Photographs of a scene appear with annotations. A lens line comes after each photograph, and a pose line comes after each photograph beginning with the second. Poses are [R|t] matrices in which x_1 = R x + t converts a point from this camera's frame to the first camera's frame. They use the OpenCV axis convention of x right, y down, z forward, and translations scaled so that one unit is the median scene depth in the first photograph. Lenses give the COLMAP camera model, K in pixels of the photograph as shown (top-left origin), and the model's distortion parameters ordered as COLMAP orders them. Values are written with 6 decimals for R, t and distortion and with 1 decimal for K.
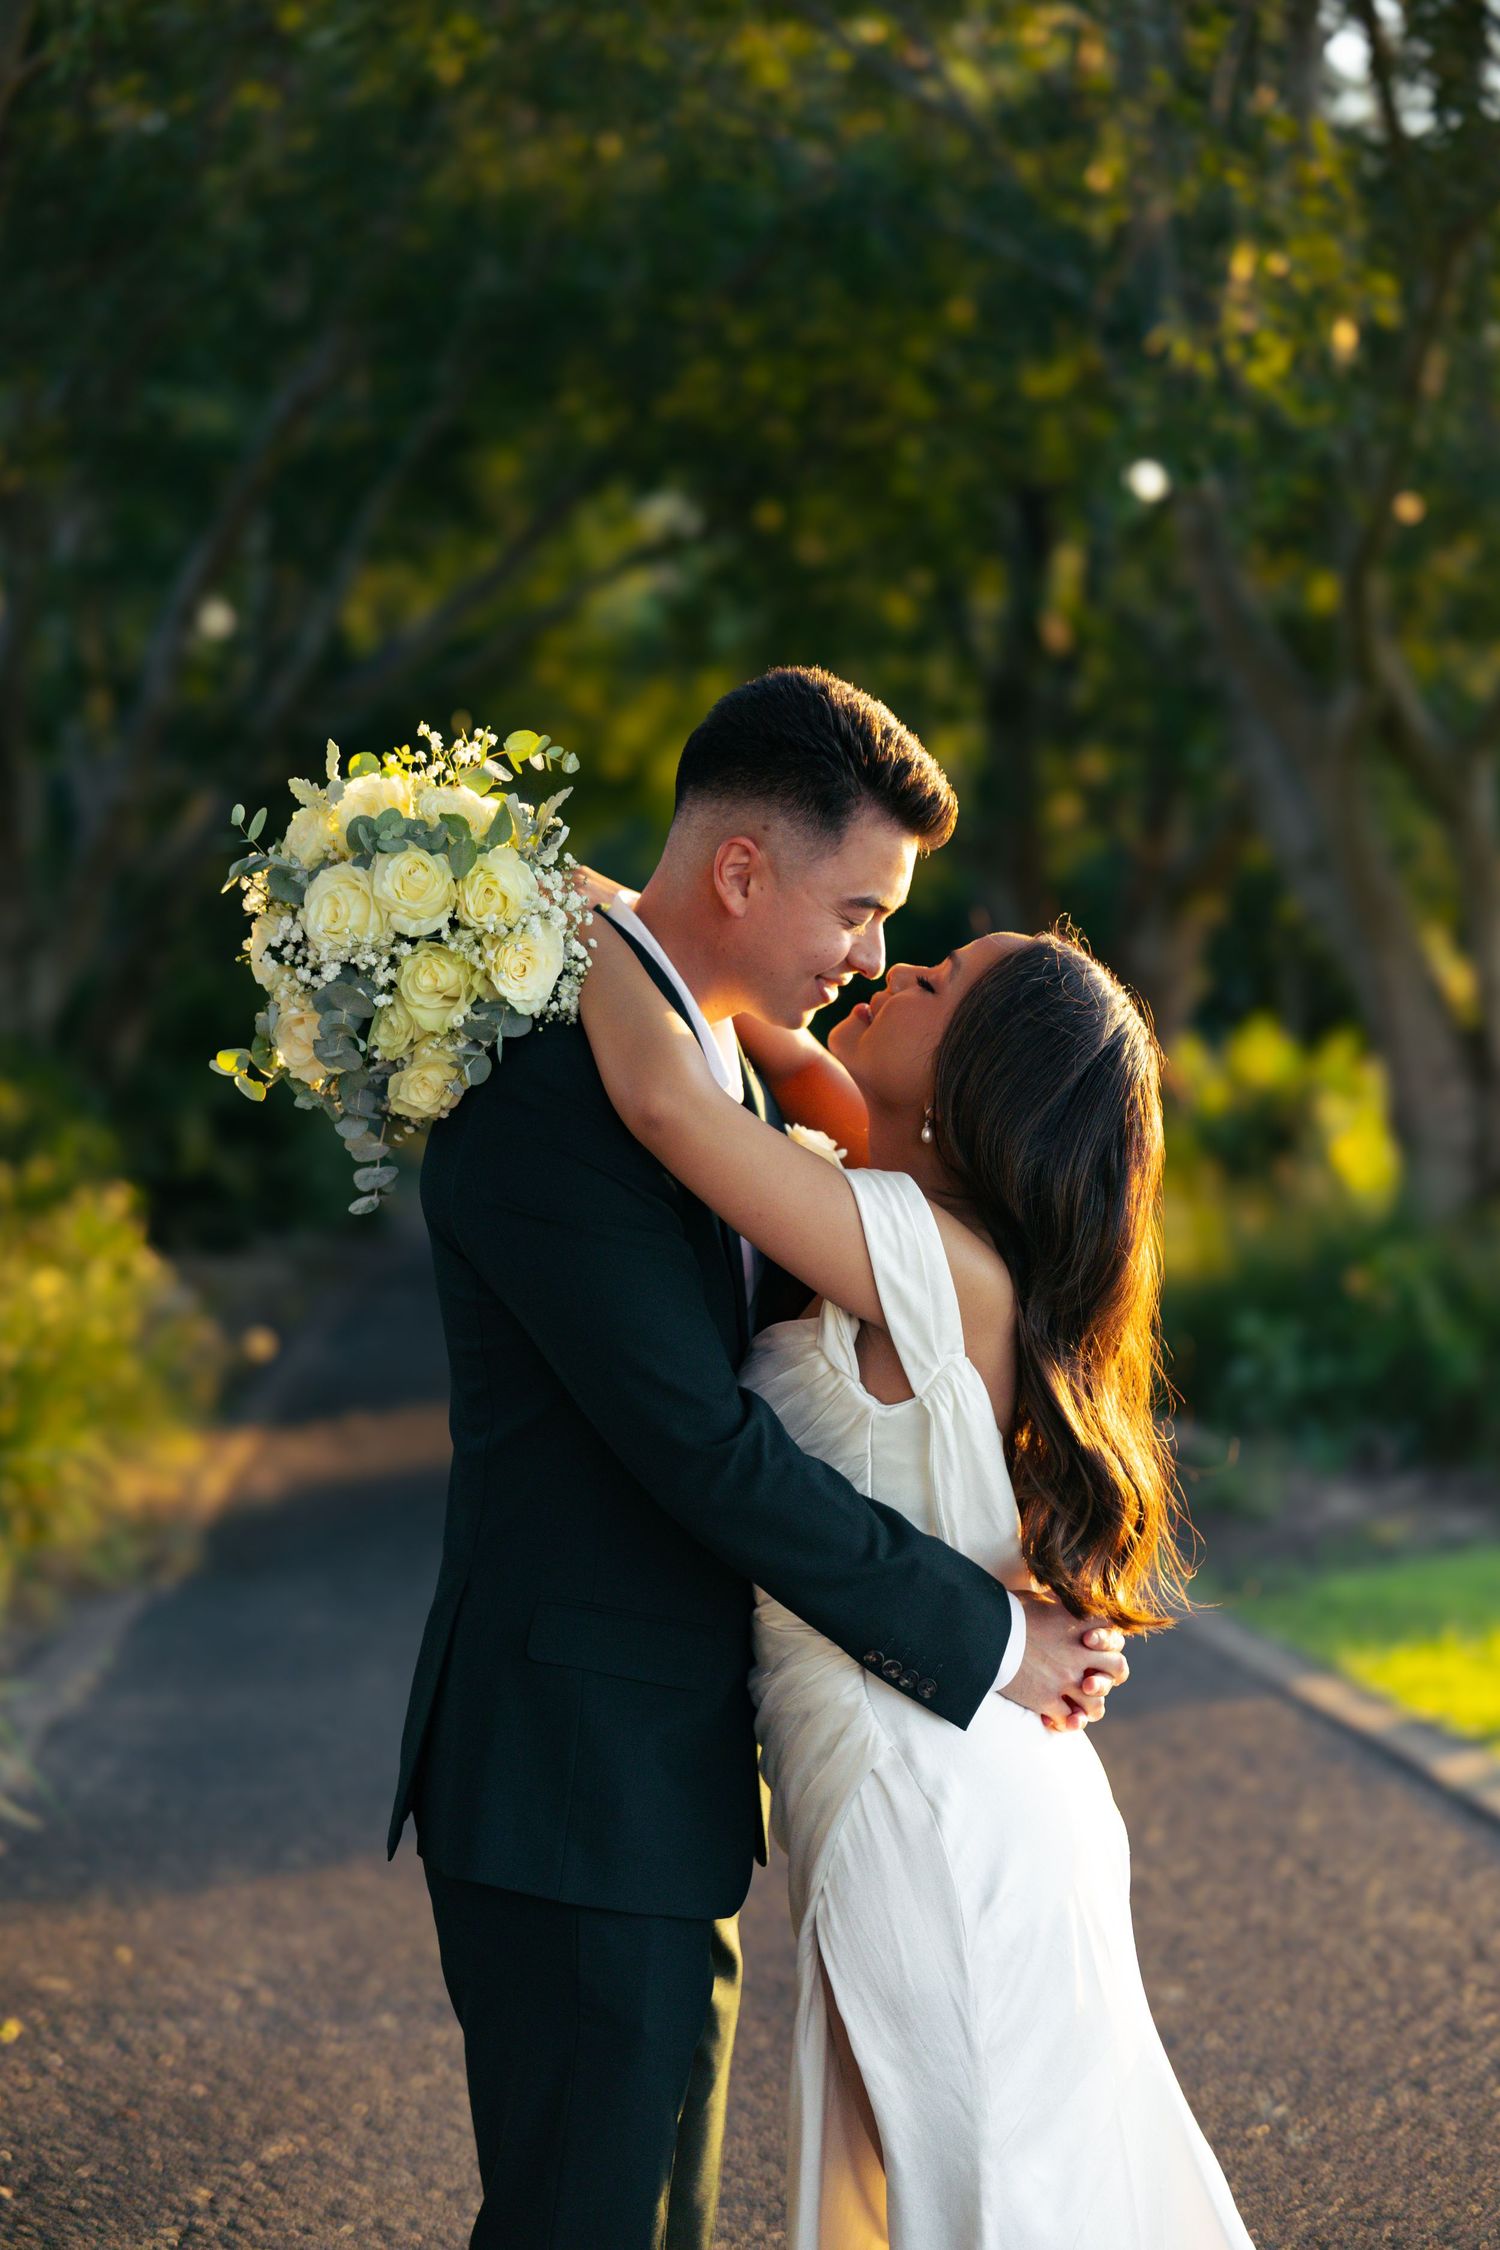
lens RADIAL K [[4880.8, 0, 742.3], [0, 4880.8, 1133.9], [0, 0, 1]] dist [-0.040556, 0.000000]
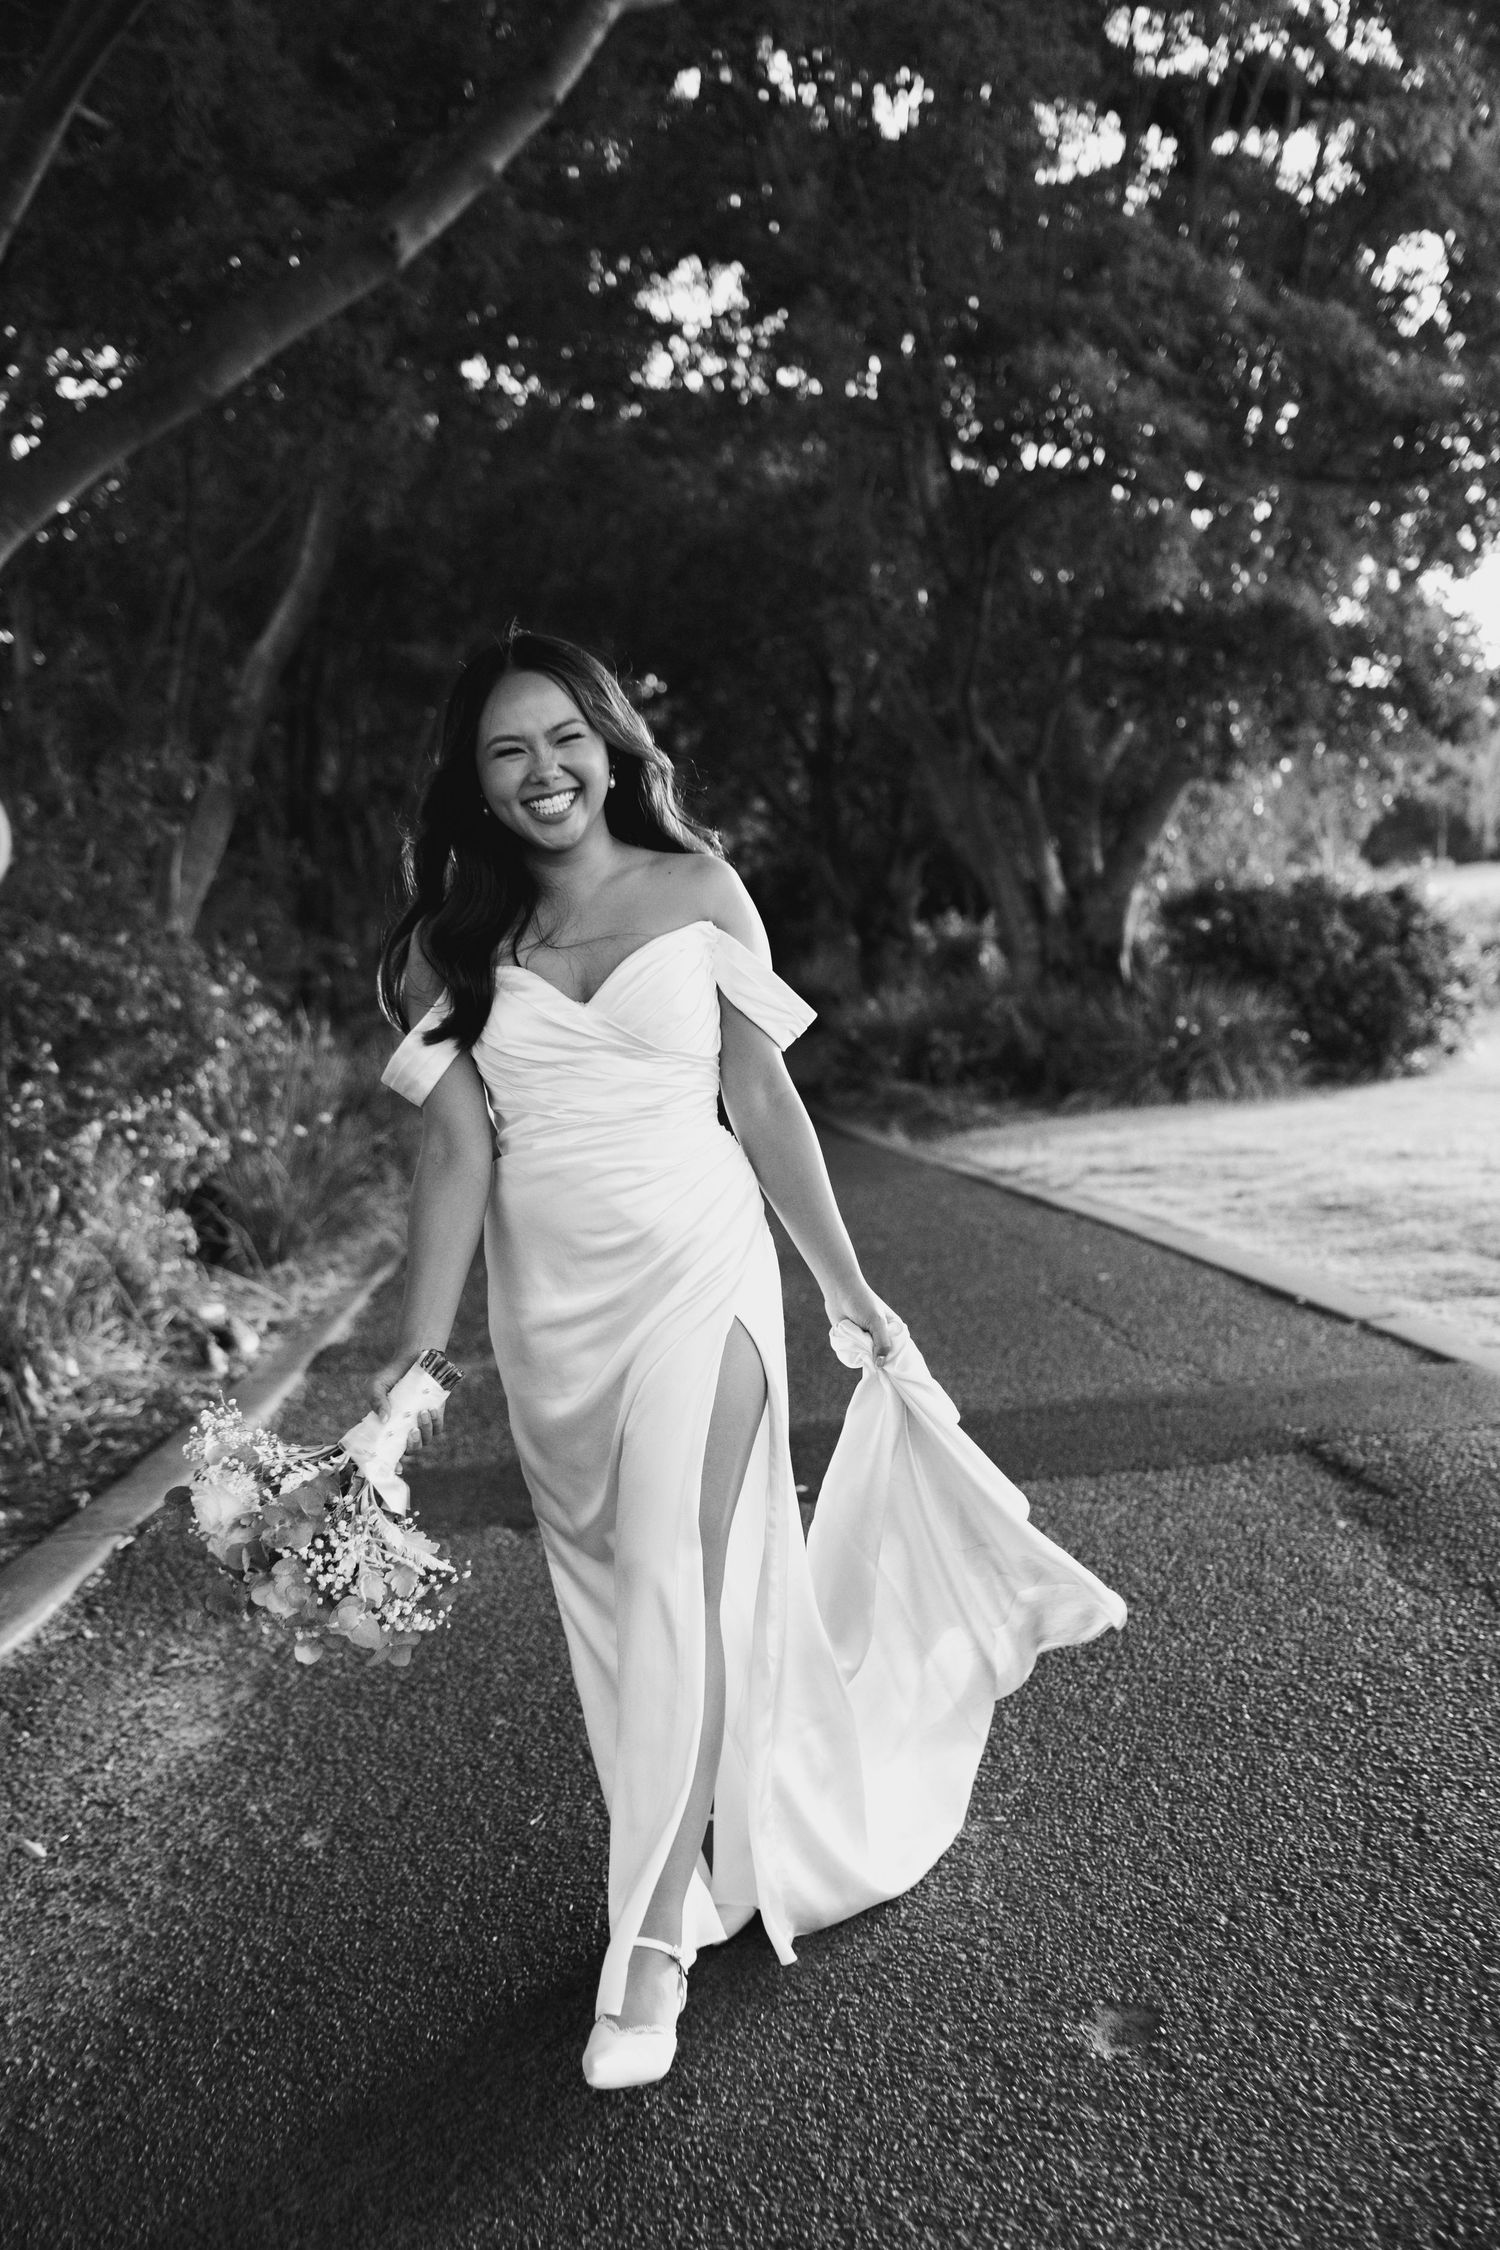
lens RADIAL K [[2613.0, 0, 741.4], [0, 2613.0, 1116.0], [0, 0, 1]] dist [0.007688, 0.000000]
pose [[0.996979, -0.077418, 0.006247, 0.004860], [0.077099, 0.996179, 0.041017, 0.020277], [-0.009399, -0.040411, 0.999139, -0.193287]]
